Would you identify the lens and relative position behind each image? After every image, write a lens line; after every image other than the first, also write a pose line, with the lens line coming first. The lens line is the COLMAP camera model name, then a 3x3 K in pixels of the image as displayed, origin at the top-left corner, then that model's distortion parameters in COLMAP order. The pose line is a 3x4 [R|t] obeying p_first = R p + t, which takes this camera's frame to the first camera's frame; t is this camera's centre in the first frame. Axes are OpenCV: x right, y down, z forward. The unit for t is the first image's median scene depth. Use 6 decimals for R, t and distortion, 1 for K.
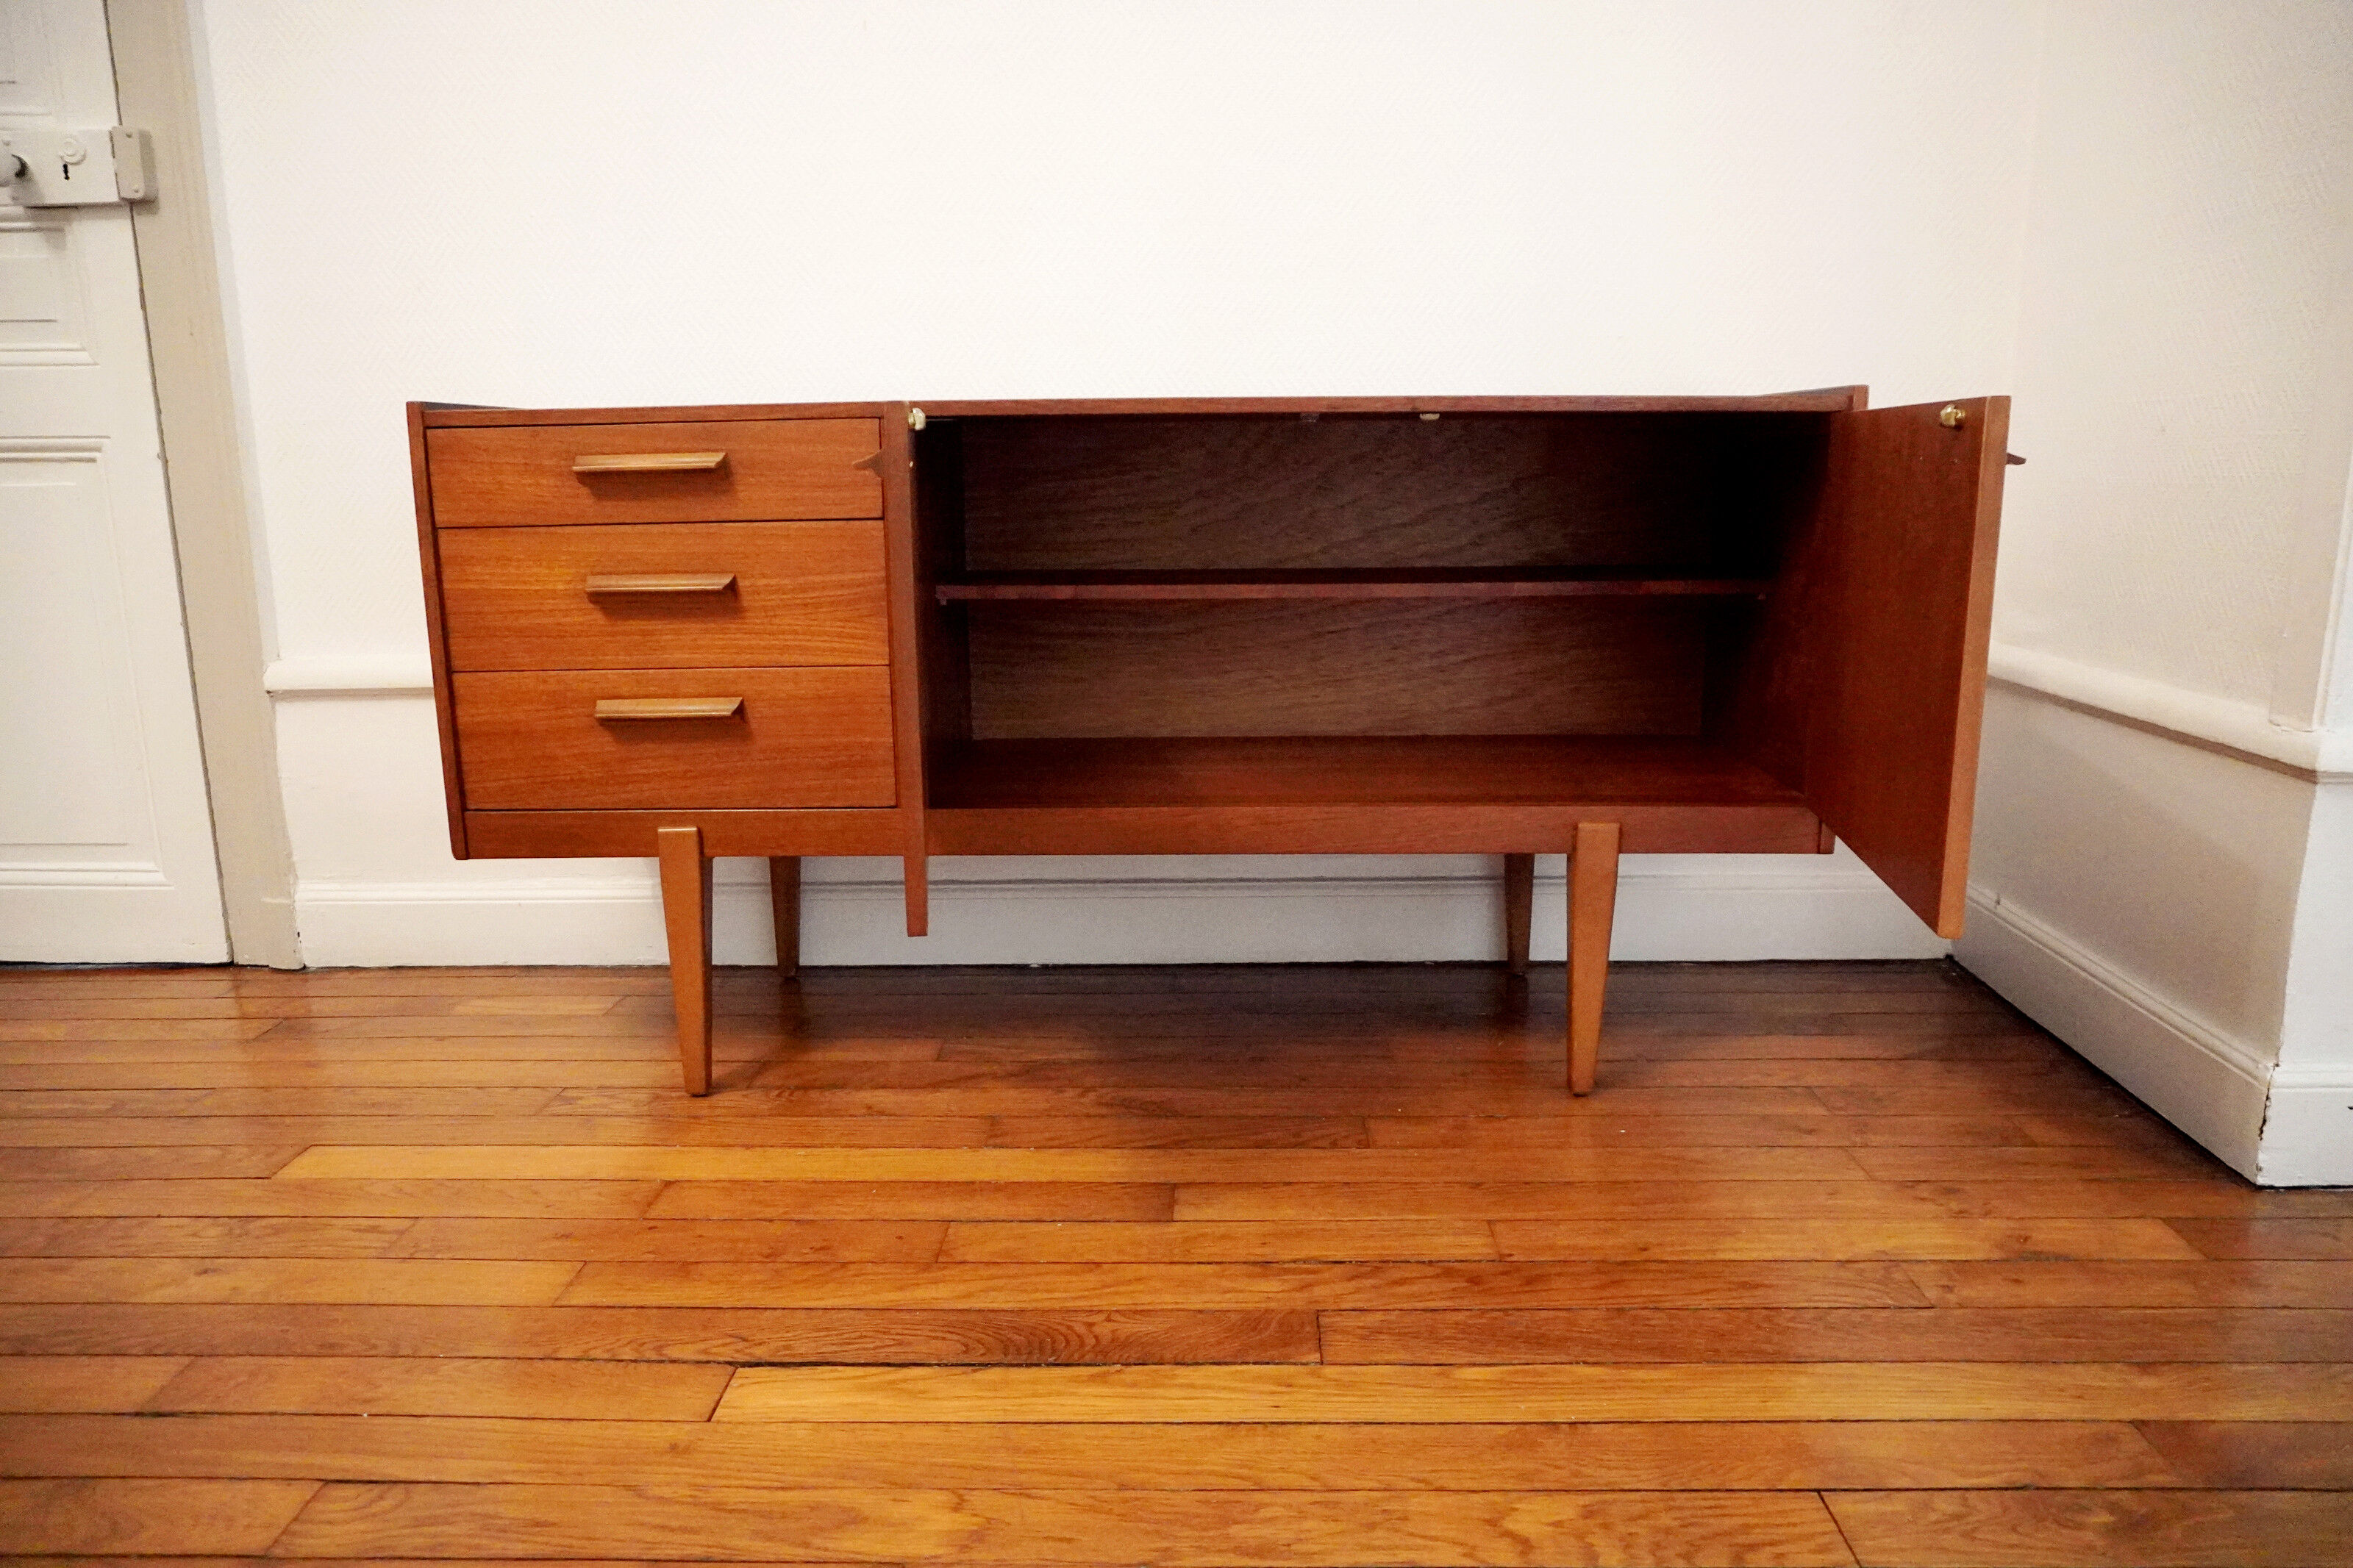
lens RADIAL K [[1594.5, 0, 1172.9], [0, 1594.5, 789.7], [0, 0, 1]] dist [-0.038589, 0.022975]
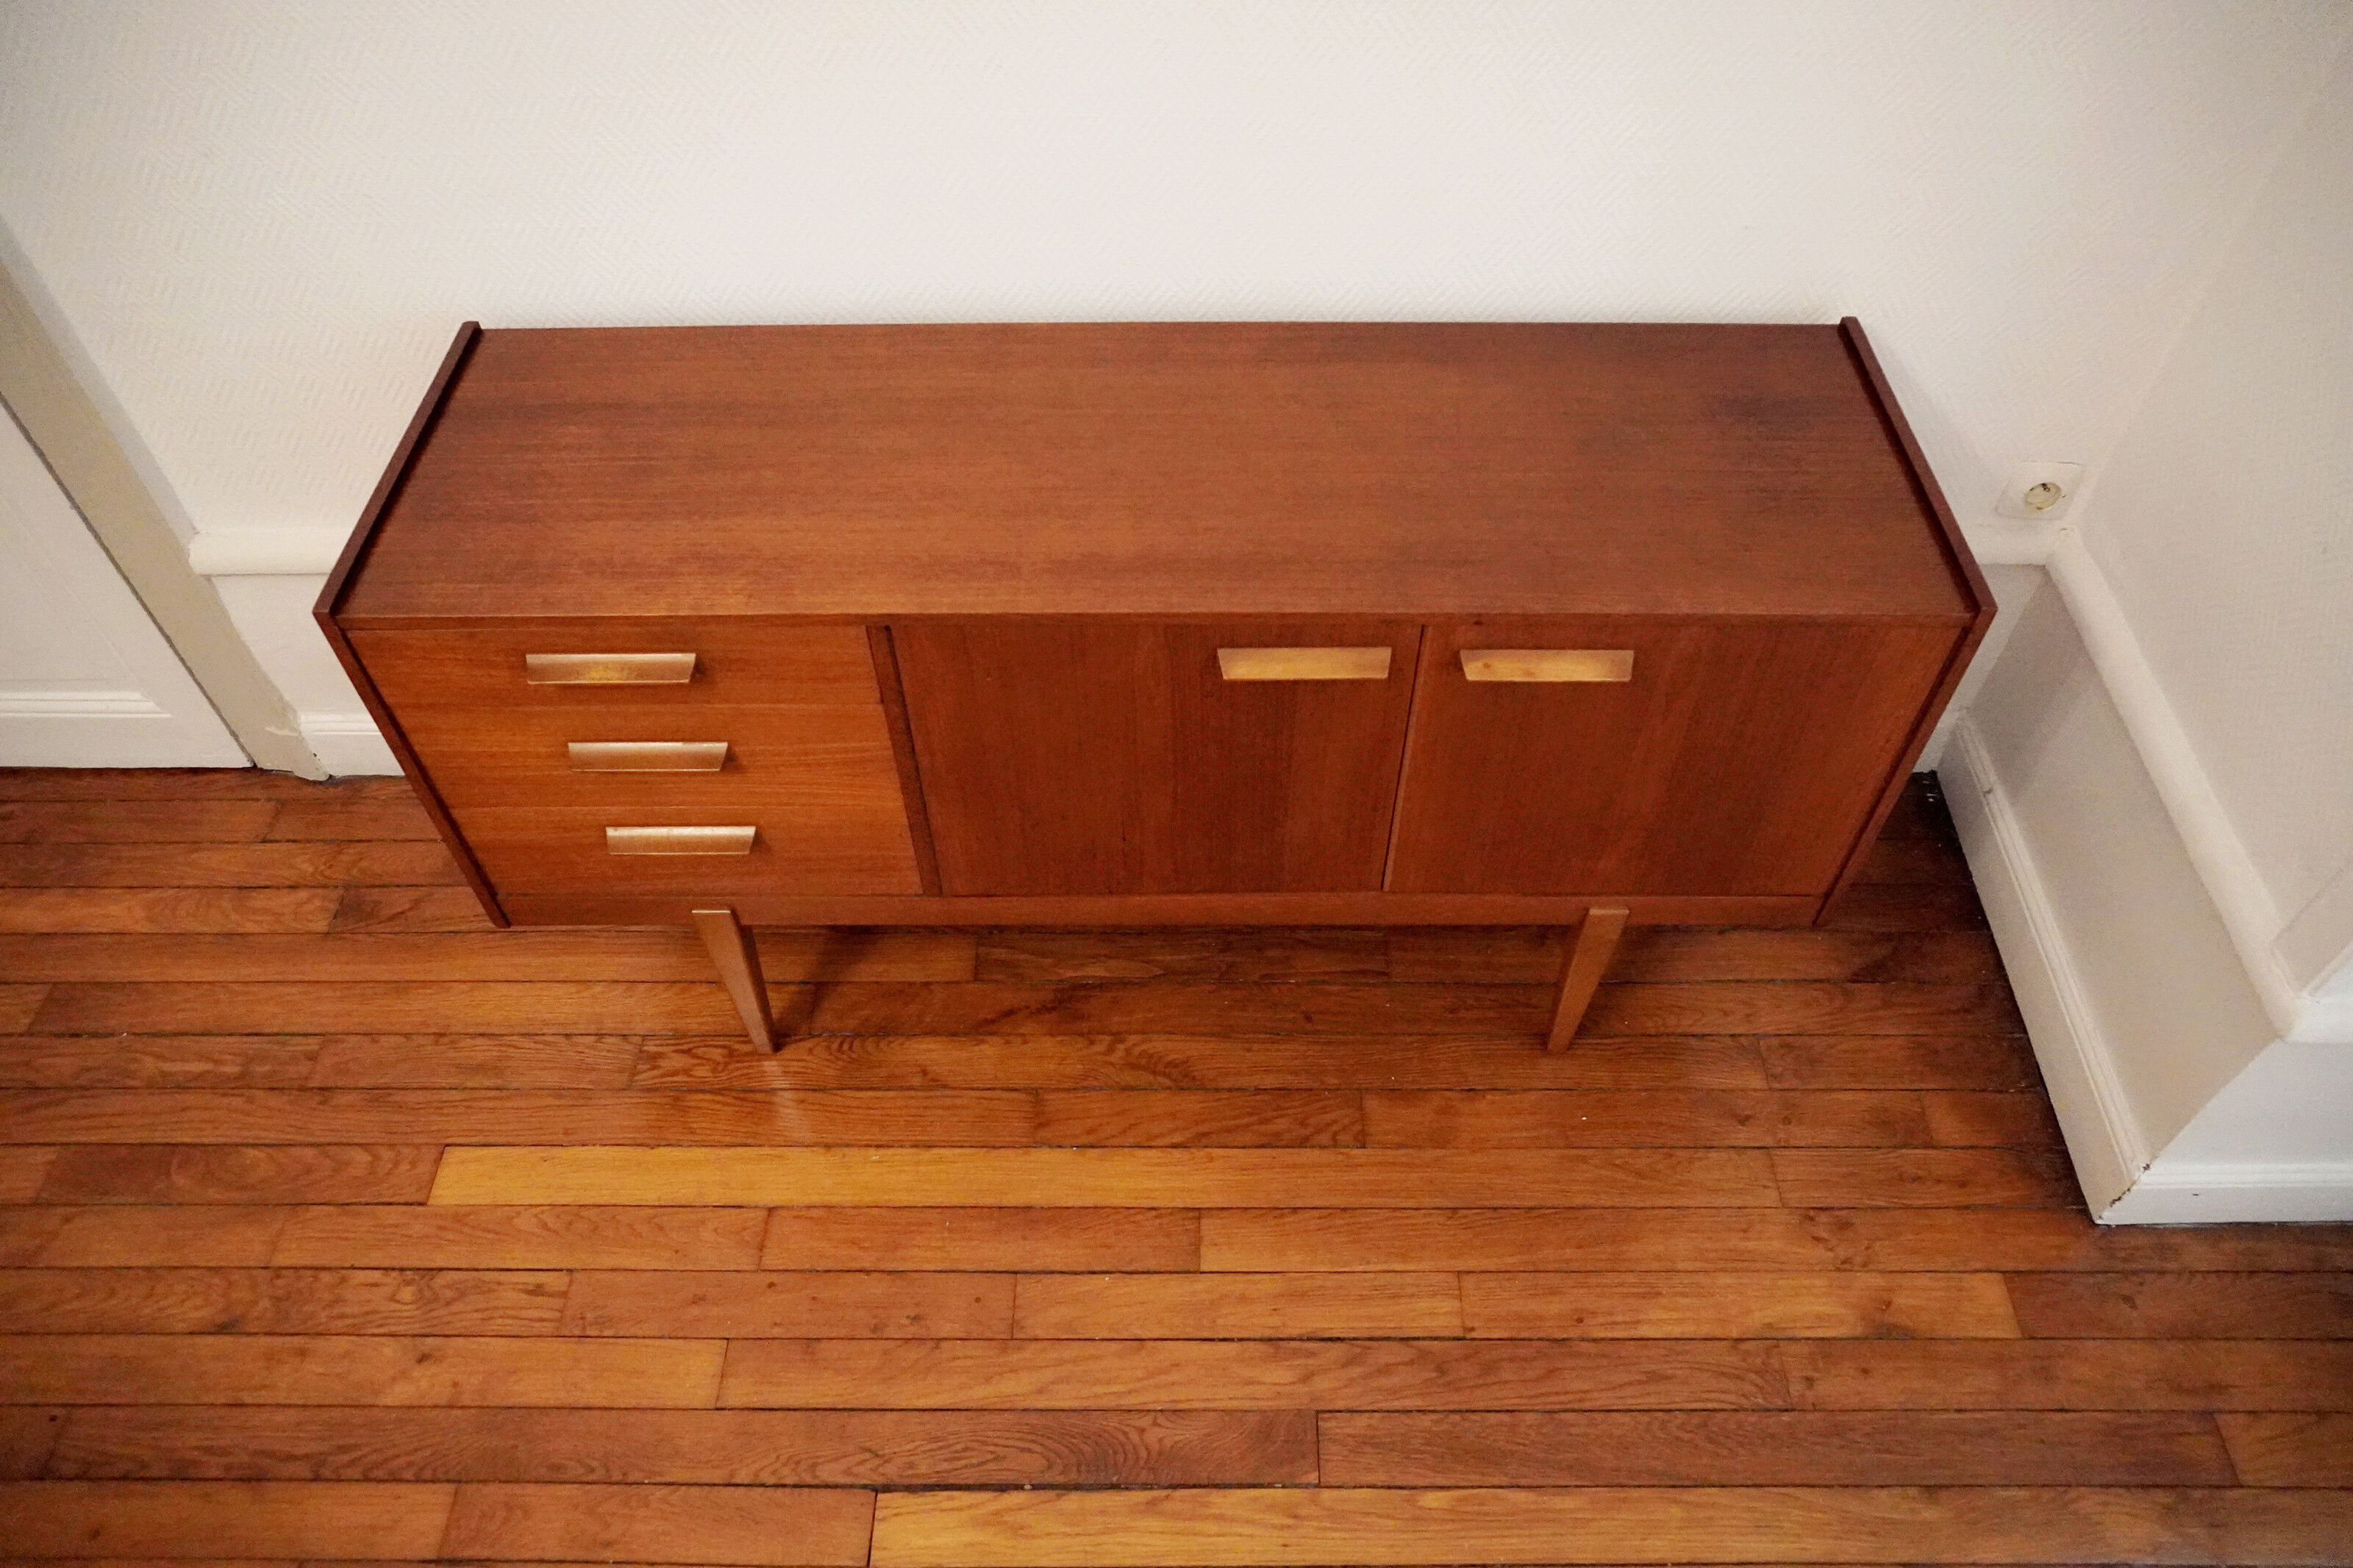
lens RADIAL K [[1594.5, 0, 1172.9], [0, 1594.5, 789.7], [0, 0, 1]] dist [-0.038589, 0.022975]
pose [[0.999747, -0.015842, 0.015991, -0.035960], [0.002398, 0.781325, 0.624120, -0.811449], [-0.022382, -0.623924, 0.781165, 0.293337]]
